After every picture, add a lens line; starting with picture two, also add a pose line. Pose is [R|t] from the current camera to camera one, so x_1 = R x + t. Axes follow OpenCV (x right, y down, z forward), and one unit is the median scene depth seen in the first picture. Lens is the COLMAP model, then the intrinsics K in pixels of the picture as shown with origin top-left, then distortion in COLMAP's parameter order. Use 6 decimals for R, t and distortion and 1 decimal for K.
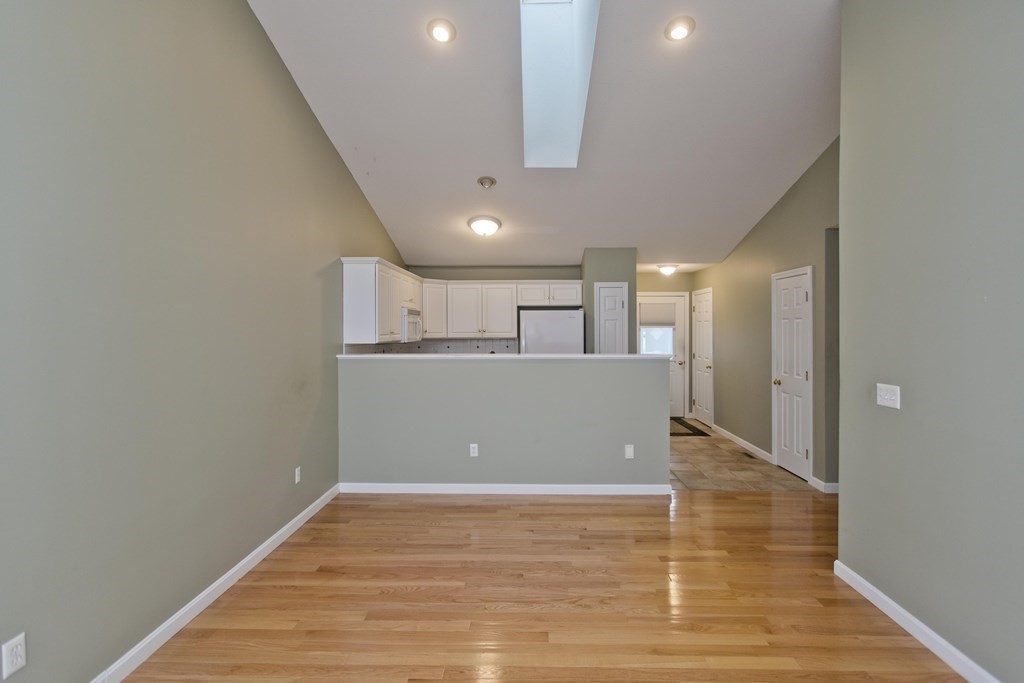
lens RADIAL K [[501.0, 0, 524.3], [0, 501.0, 337.9], [0, 0, 1]] dist [0.005514, 0.001513]
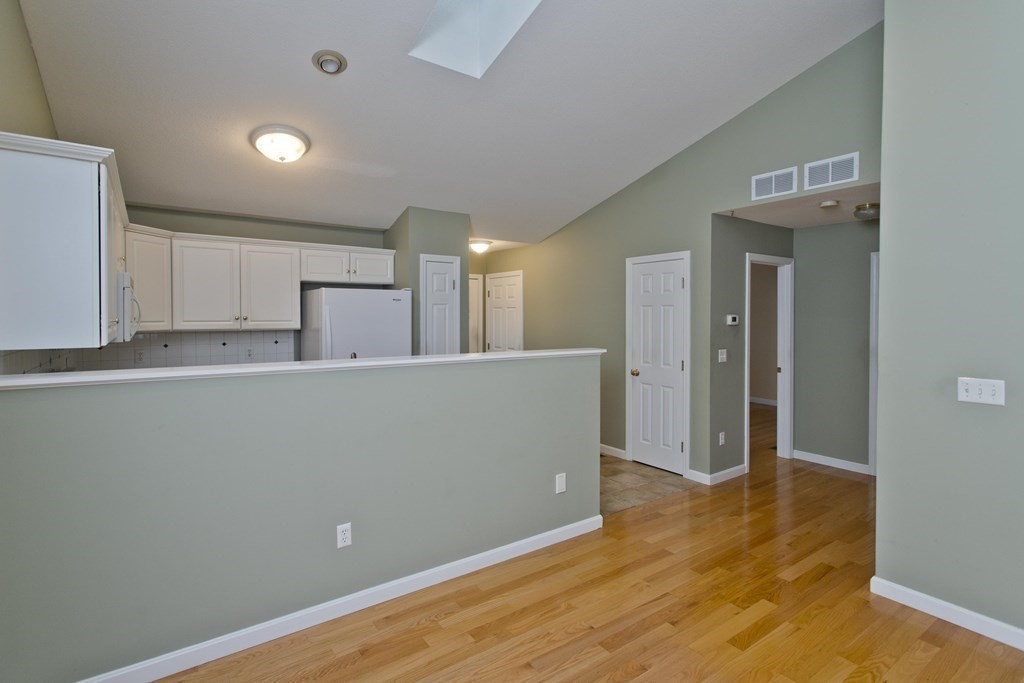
lens RADIAL K [[501.0, 0, 515.0], [0, 501.0, 324.4], [0, 0, 1]] dist [0.005514, 0.001513]
pose [[0.799474, -0.007630, 0.600653, -0.220223], [0.008324, 0.999964, 0.001622, -0.005669], [-0.600643, 0.003703, 0.799508, 0.351366]]
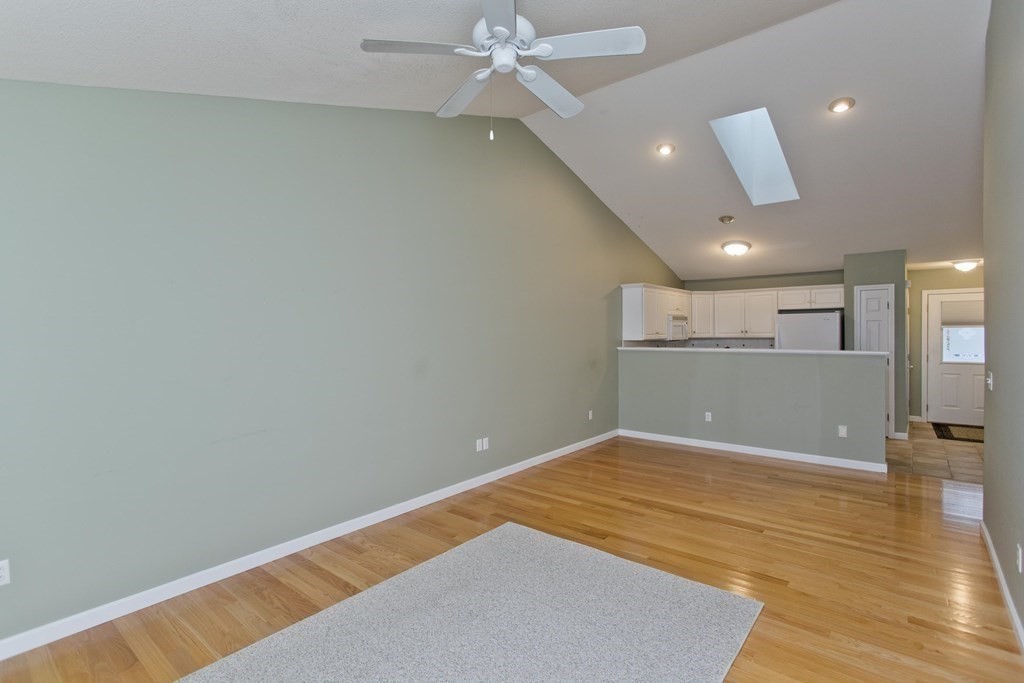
lens RADIAL K [[501.0, 0, 496.1], [0, 501.0, 336.9], [0, 0, 1]] dist [0.005514, 0.001513]
pose [[0.772038, 0.002205, -0.635572, 0.259793], [-0.005890, 0.999976, -0.003686, 0.007752], [0.635549, 0.006589, 0.772033, -0.358320]]
